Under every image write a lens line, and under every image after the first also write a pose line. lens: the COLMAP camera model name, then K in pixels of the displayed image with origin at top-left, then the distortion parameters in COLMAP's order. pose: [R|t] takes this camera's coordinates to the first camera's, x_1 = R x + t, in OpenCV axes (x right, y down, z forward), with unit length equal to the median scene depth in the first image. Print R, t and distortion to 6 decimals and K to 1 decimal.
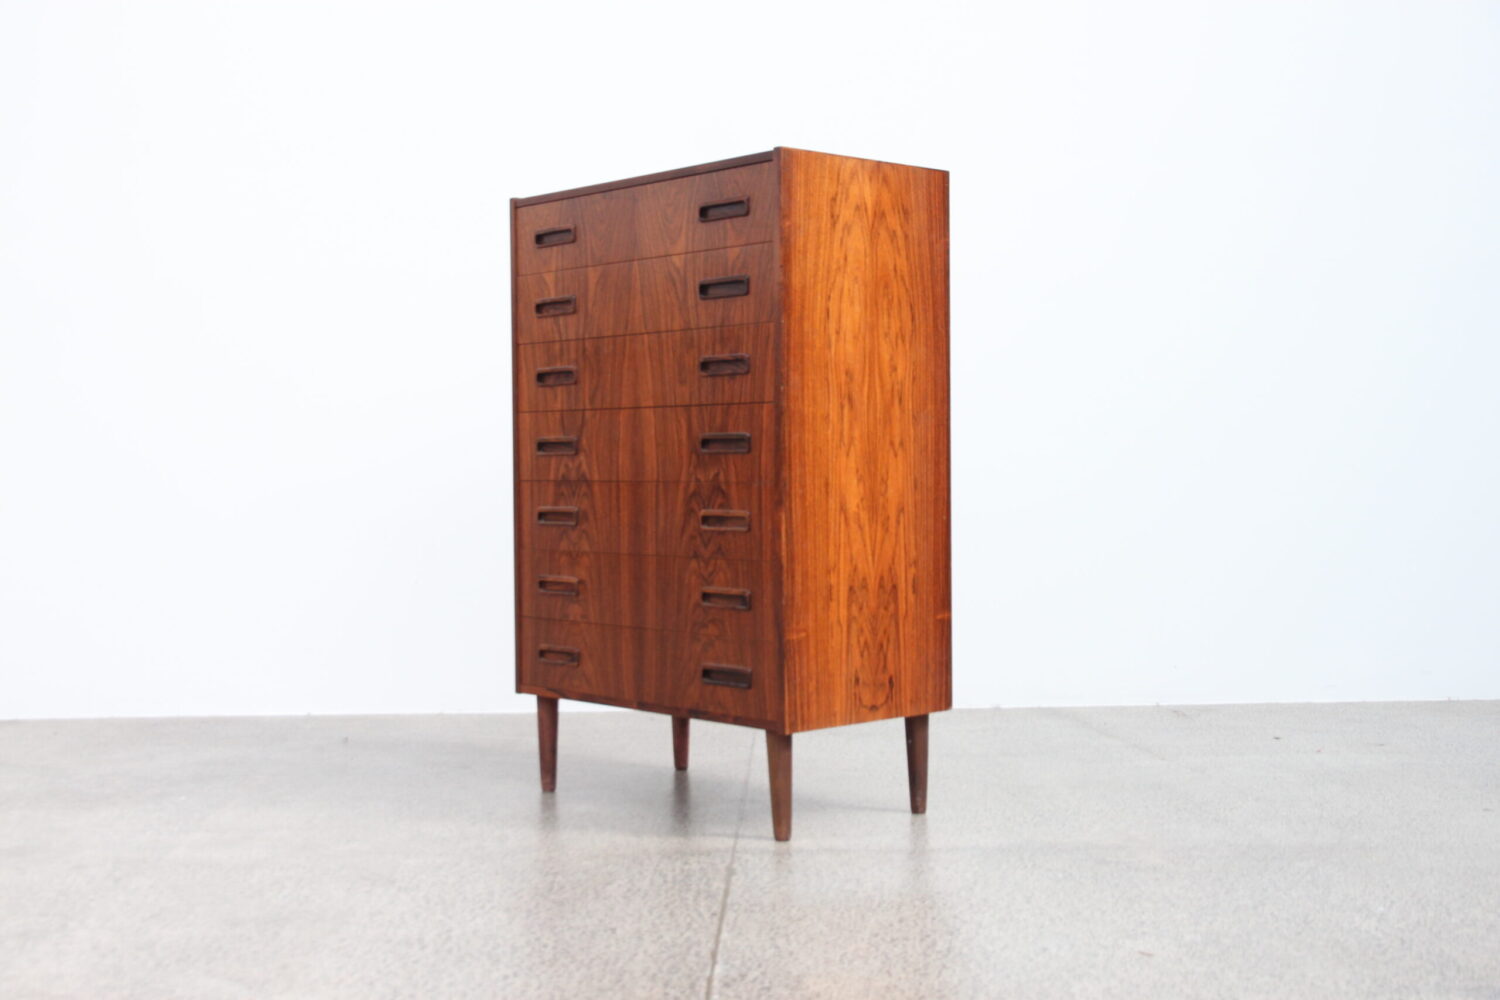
lens RADIAL K [[1822.2, 0, 745.1], [0, 1822.2, 512.2], [0, 0, 1]] dist [0.103319, 0.000000]
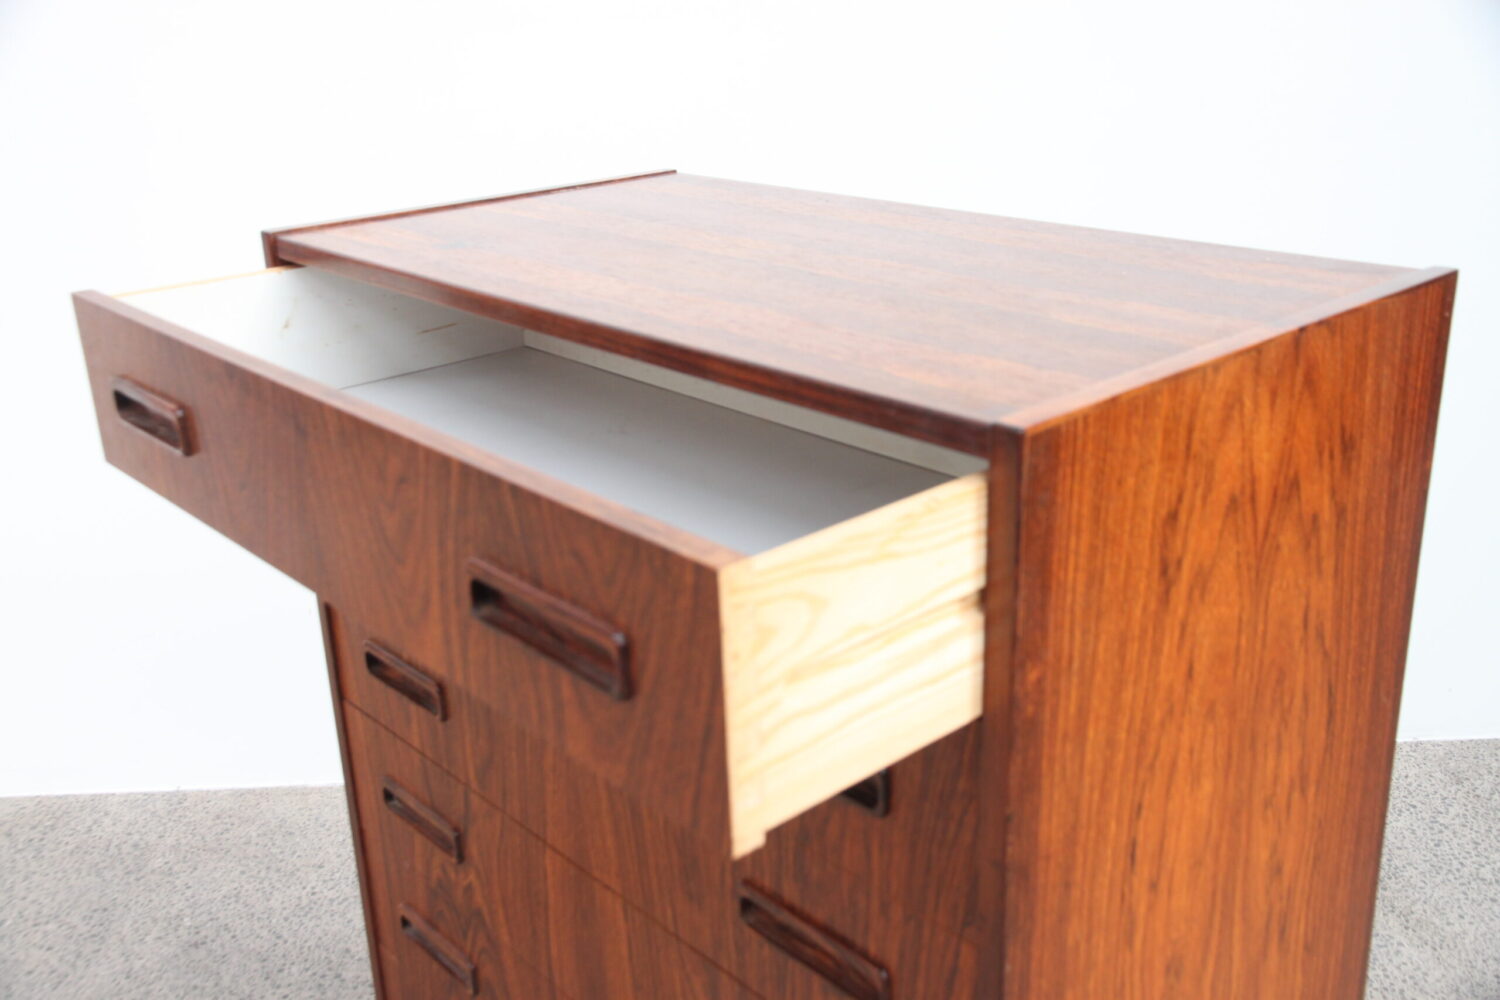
lens RADIAL K [[1454.1, 0, 761.1], [0, 1454.1, 514.4], [0, 0, 1]] dist [0.031567, 0.000000]
pose [[0.999669, -0.022577, -0.012305, -0.014885], [0.025391, 0.942236, 0.333987, -0.241949], [0.004054, -0.334189, 0.942497, 0.743156]]
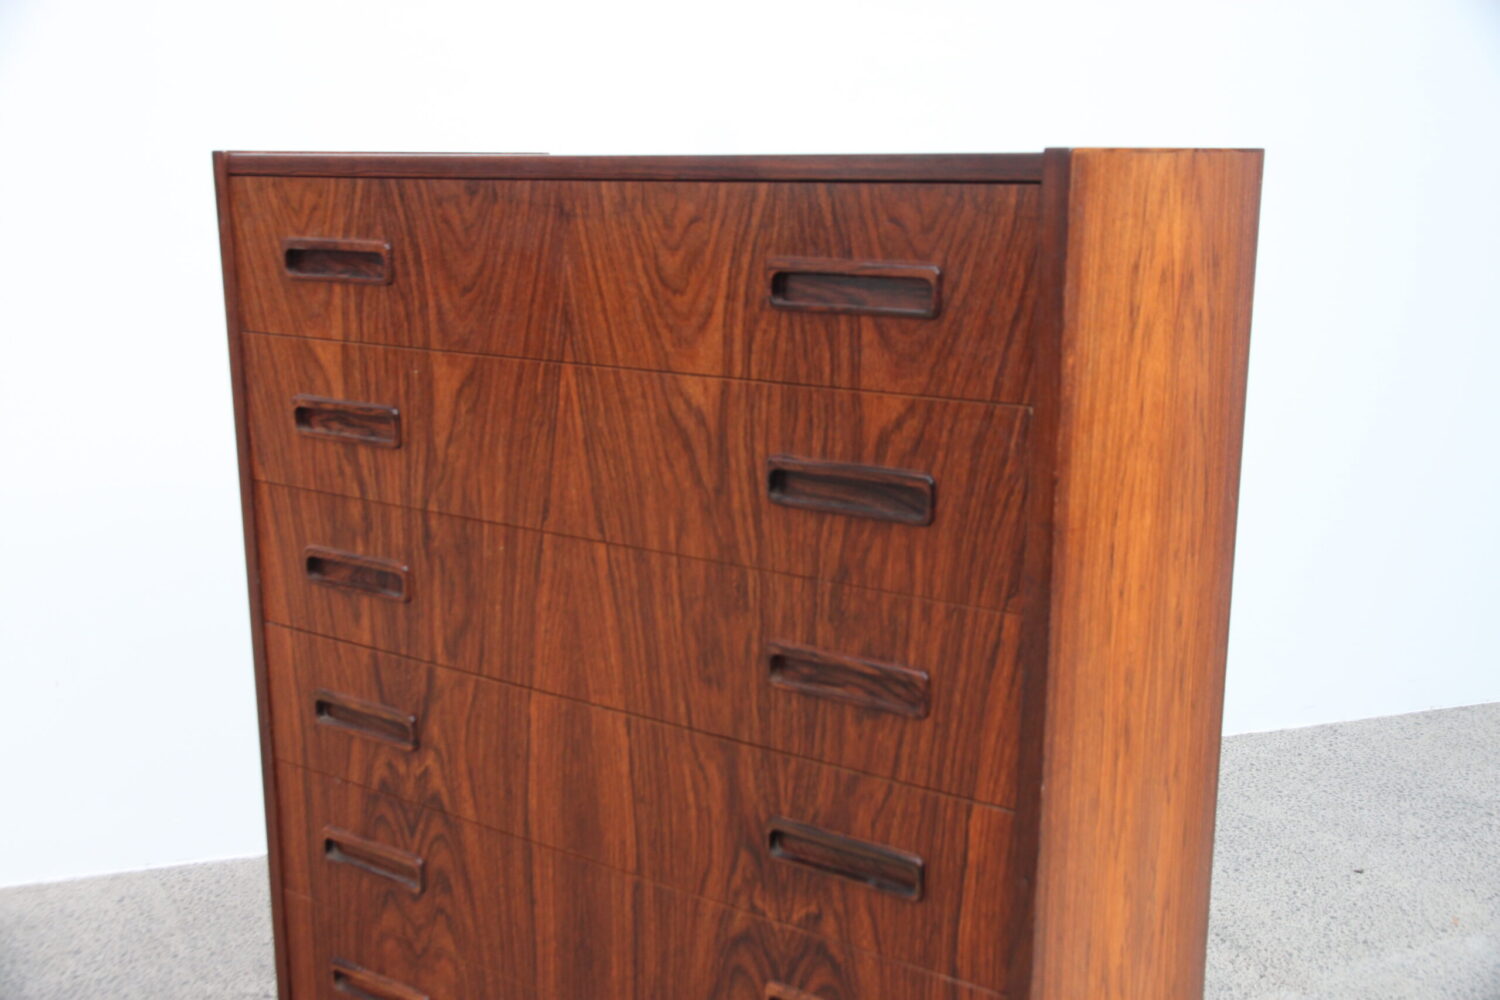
lens RADIAL K [[1454.1, 0, 758.1], [0, 1454.1, 498.3], [0, 0, 1]] dist [0.031567, 0.000000]
pose [[0.966745, -0.050097, 0.250788, -0.104454], [-0.000124, 0.980535, 0.196345, -0.176127], [-0.255743, -0.189846, 0.947921, 0.687743]]
